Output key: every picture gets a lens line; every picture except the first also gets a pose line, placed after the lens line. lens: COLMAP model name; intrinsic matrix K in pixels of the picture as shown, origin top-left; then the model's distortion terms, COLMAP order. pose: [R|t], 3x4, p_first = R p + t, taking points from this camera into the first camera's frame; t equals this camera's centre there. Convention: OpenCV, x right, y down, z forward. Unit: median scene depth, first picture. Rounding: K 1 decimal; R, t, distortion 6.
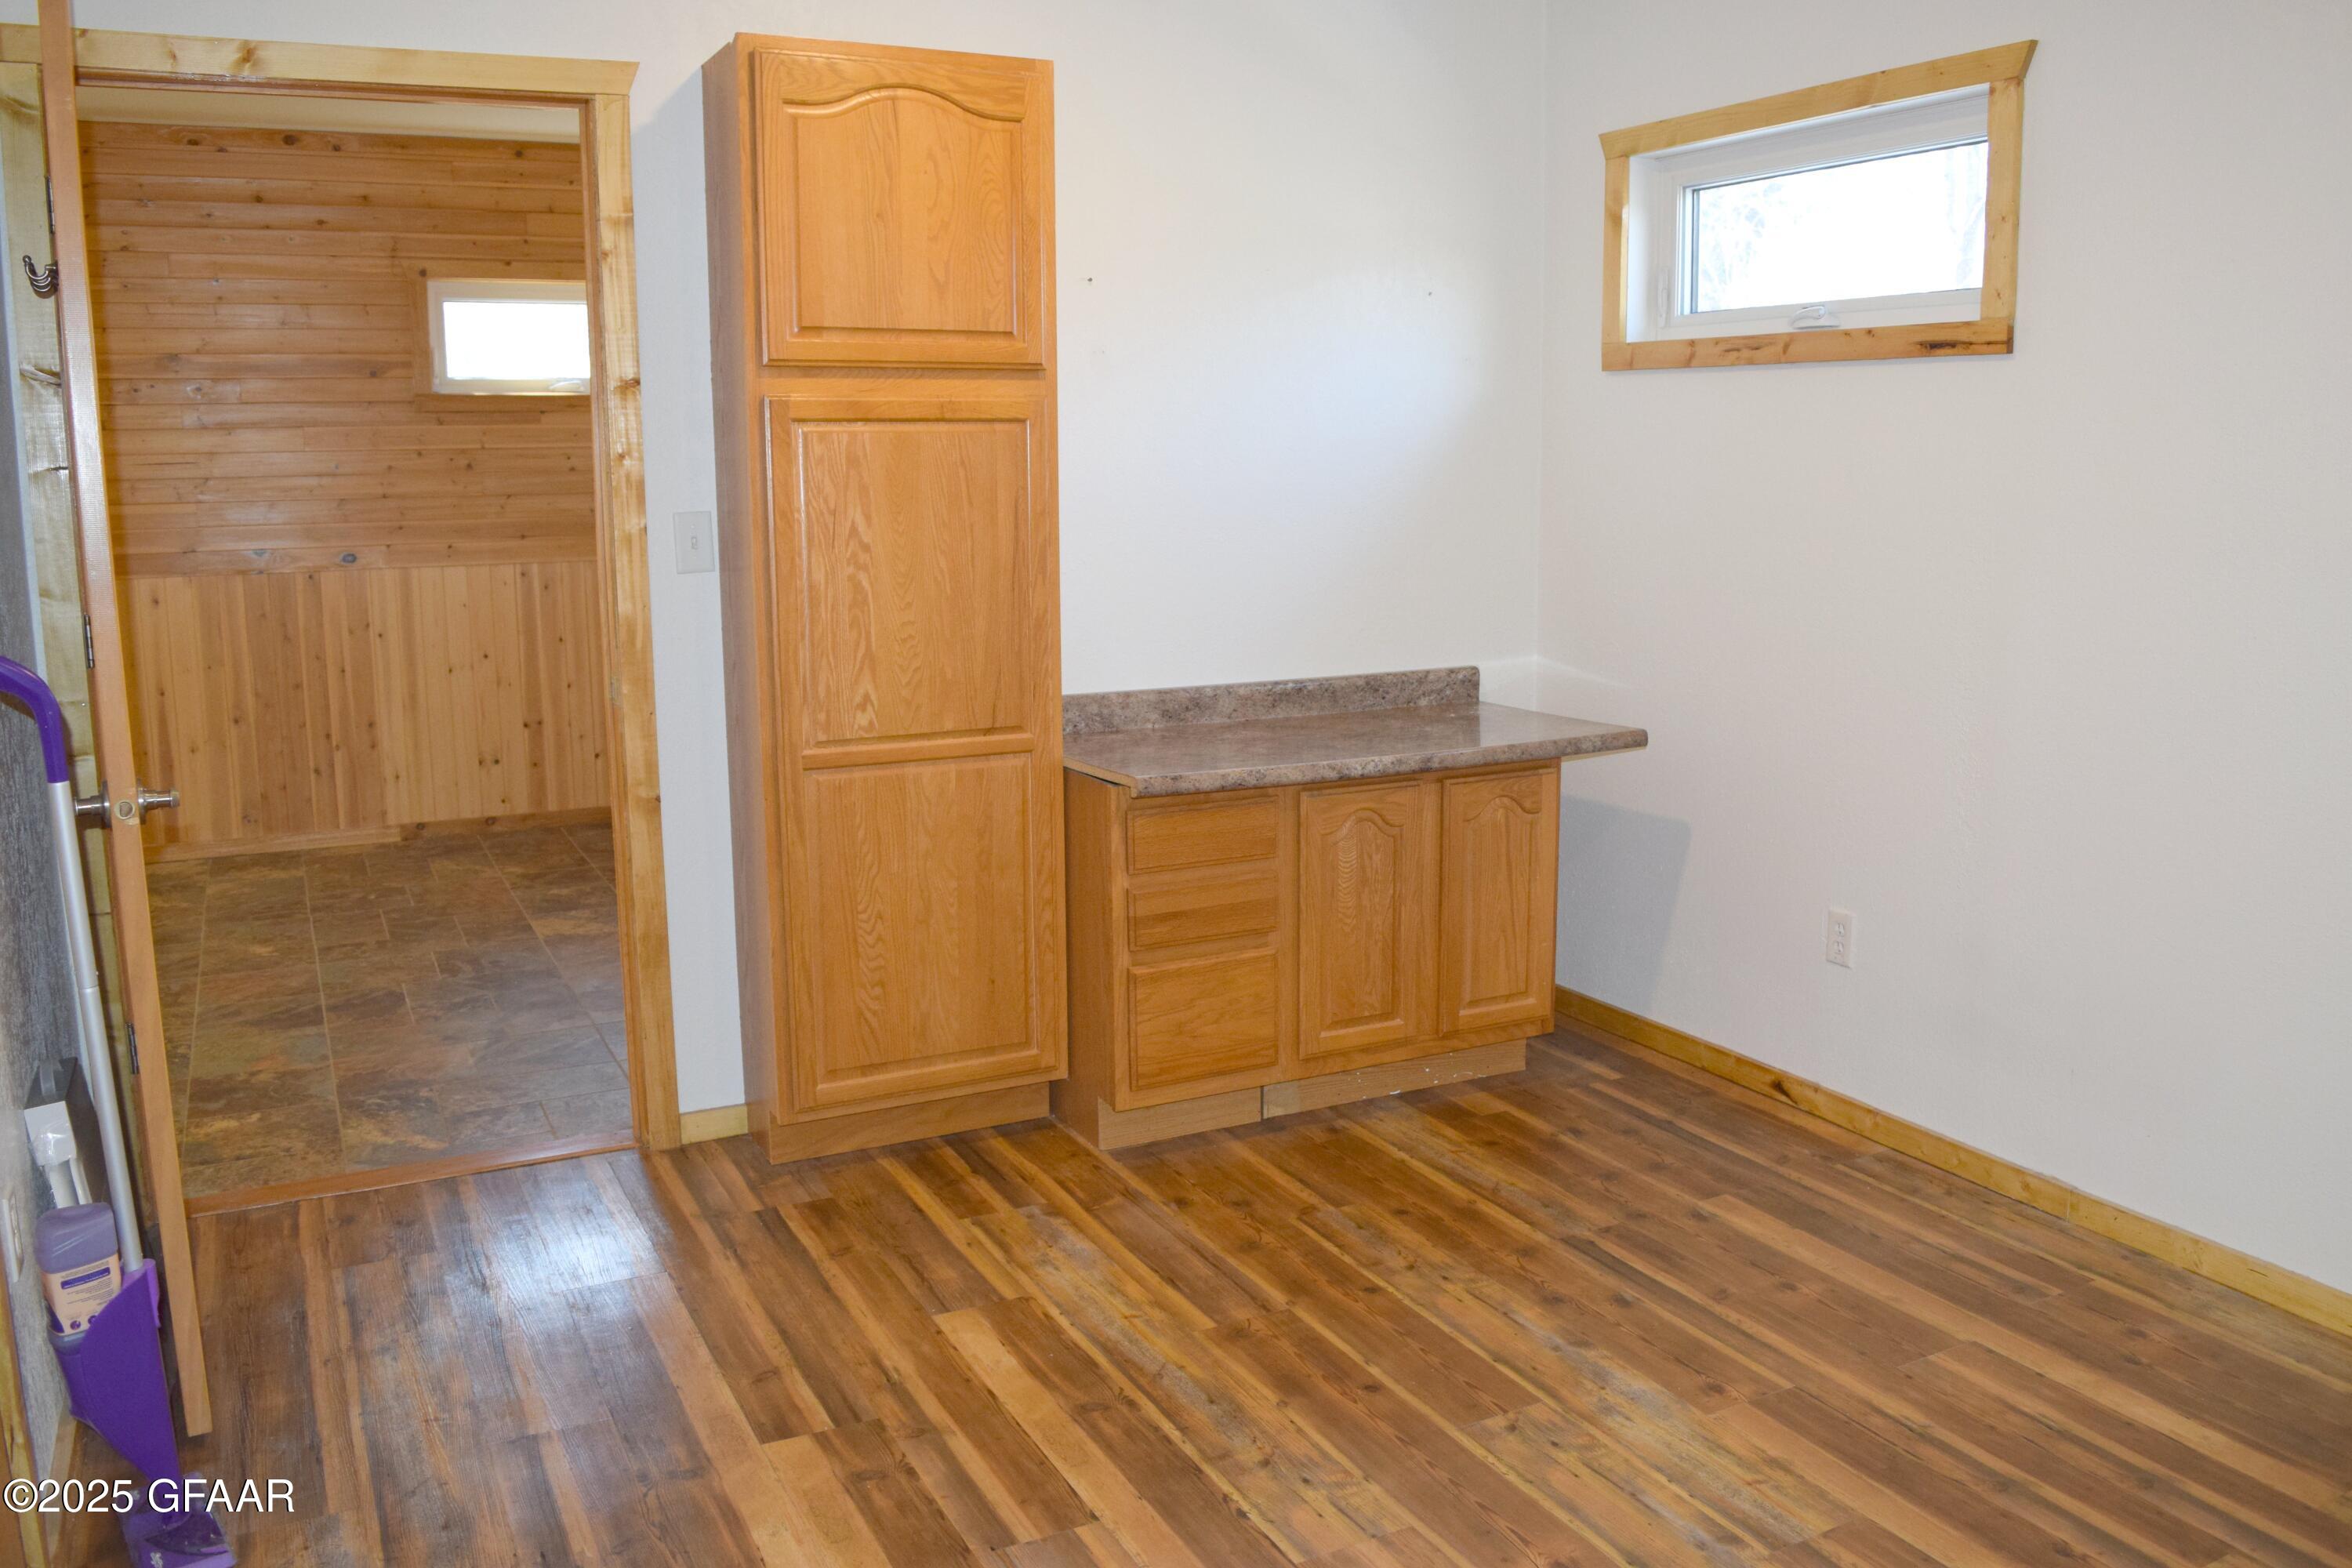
lens RADIAL K [[1885.3, 0, 1177.8], [0, 1885.3, 784.0], [0, 0, 1]] dist [-0.056003, -0.004282]
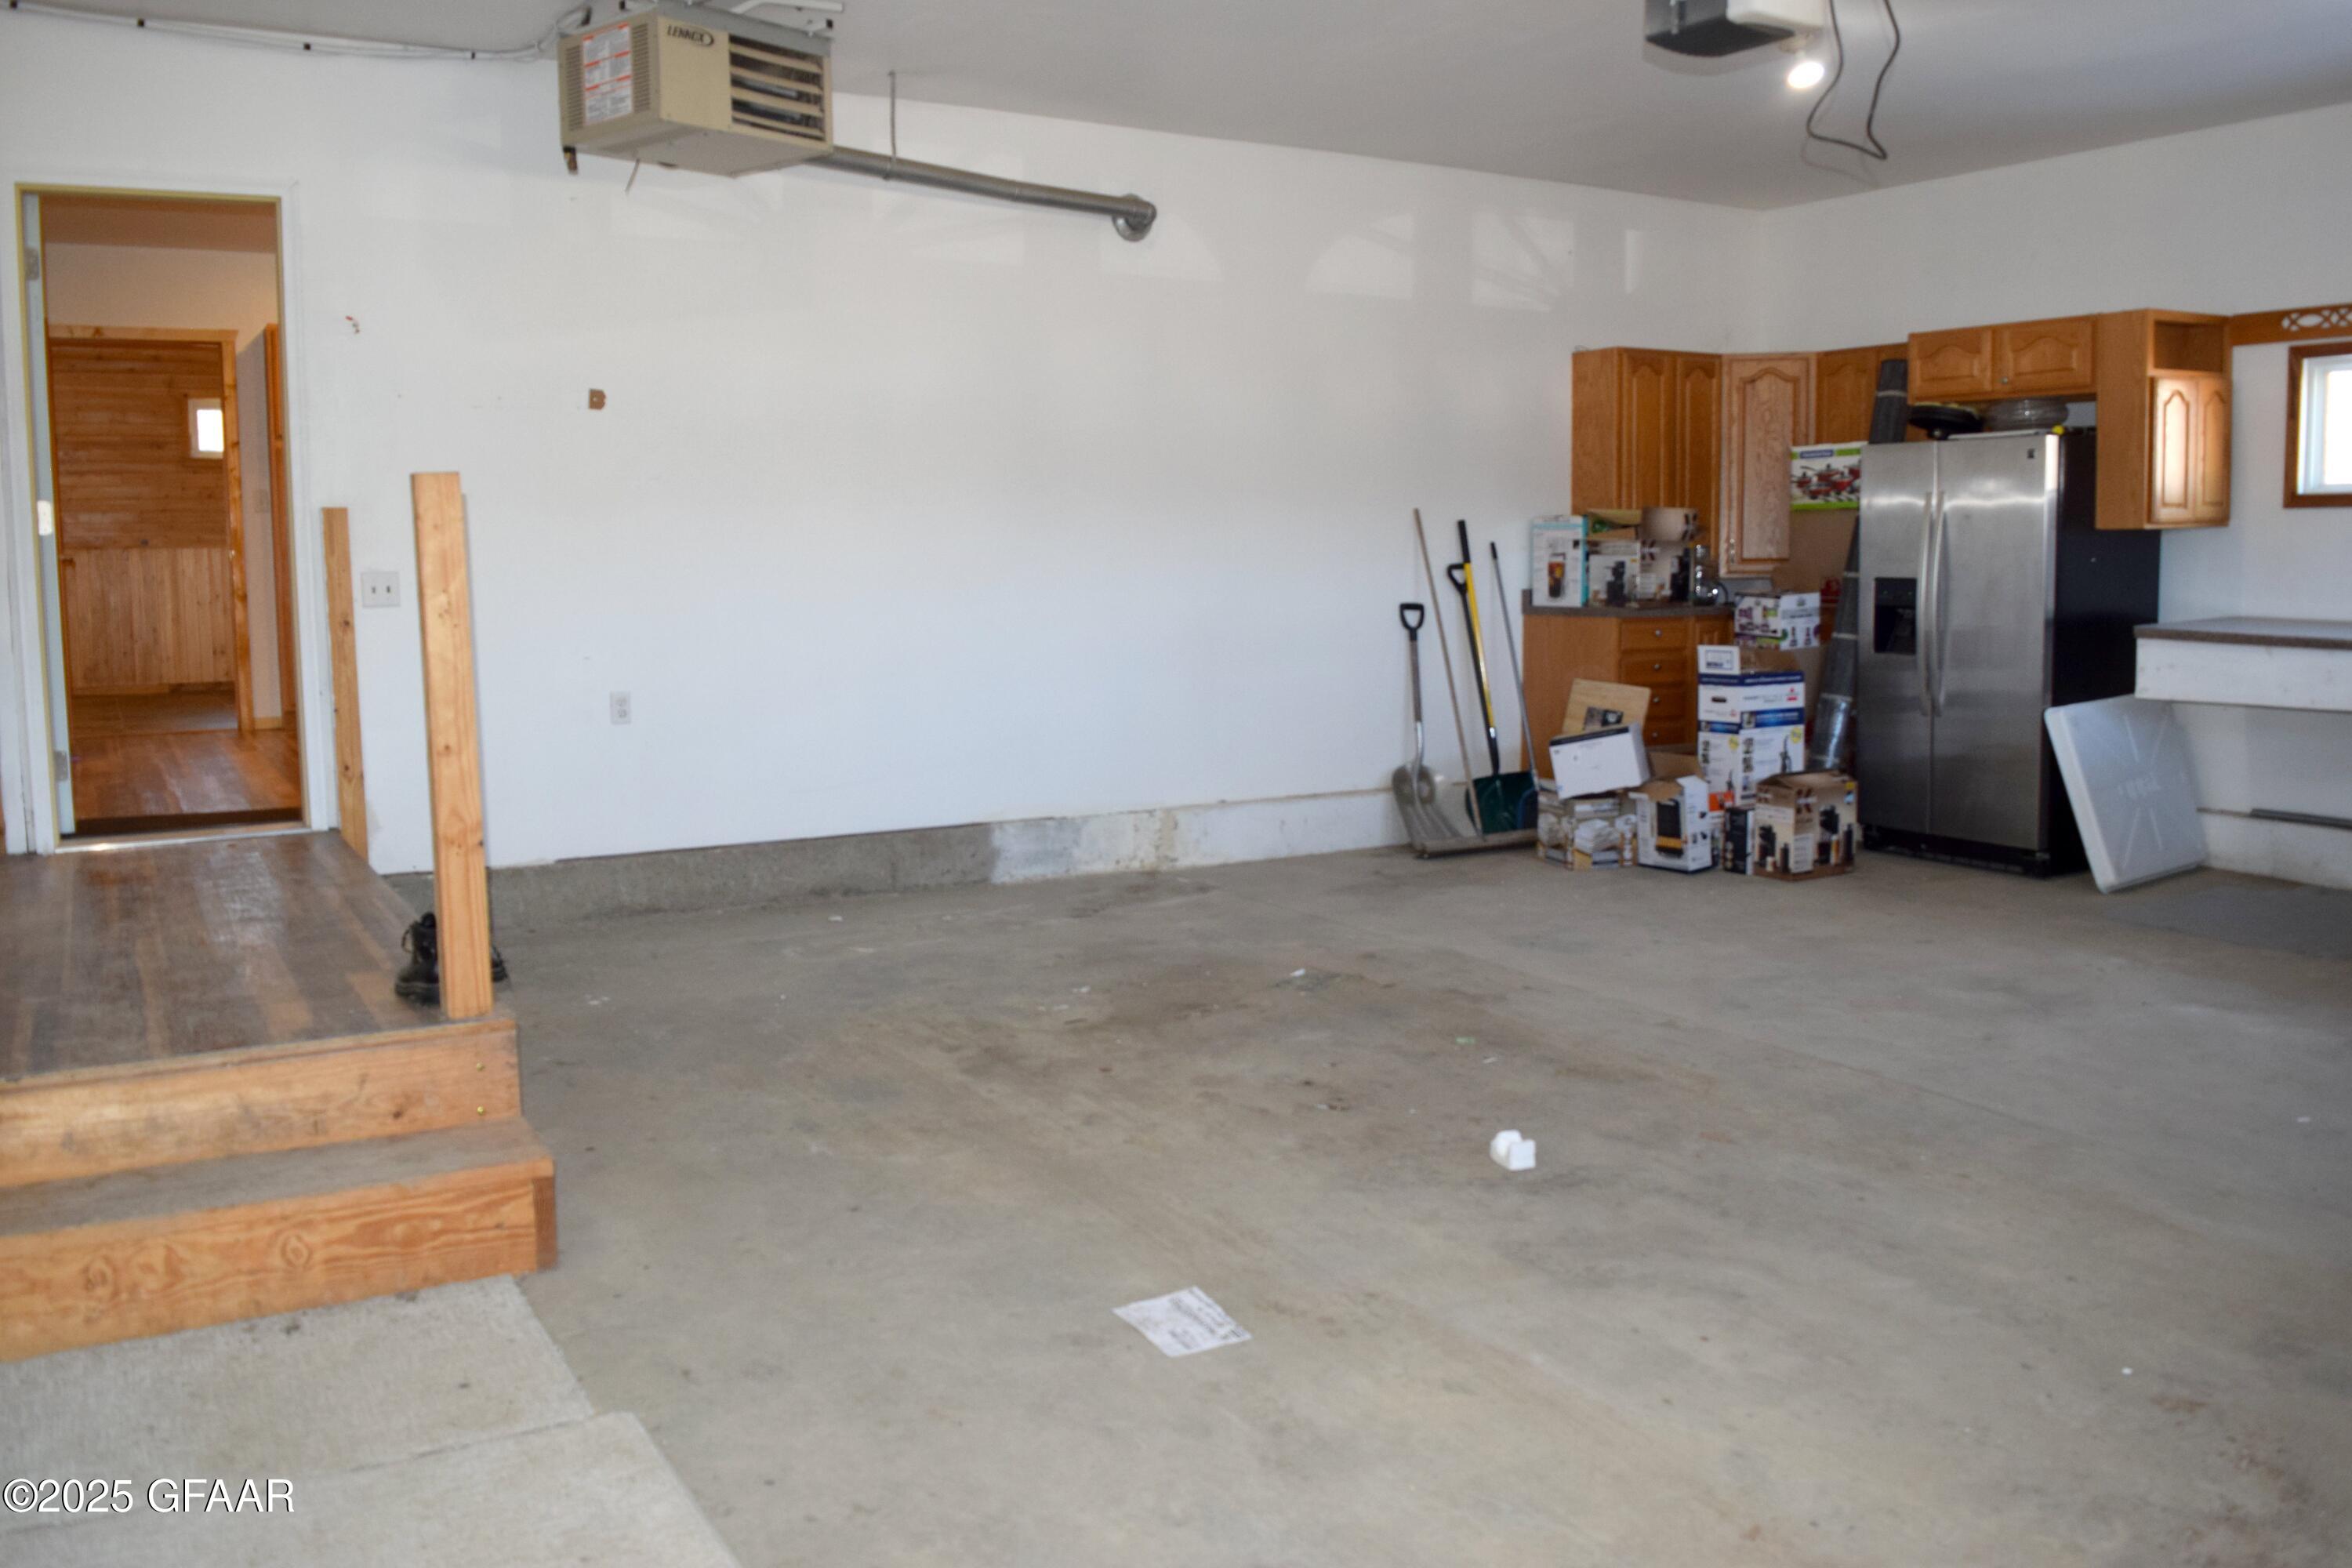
lens RADIAL K [[1885.3, 0, 1174.5], [0, 1885.3, 772.8], [0, 0, 1]] dist [-0.056003, -0.004282]
pose [[0.997366, -0.007108, 0.072187, 0.493542], [0.011267, 0.998289, -0.057375, 0.246749], [-0.071656, 0.058037, 0.995739, -0.999056]]
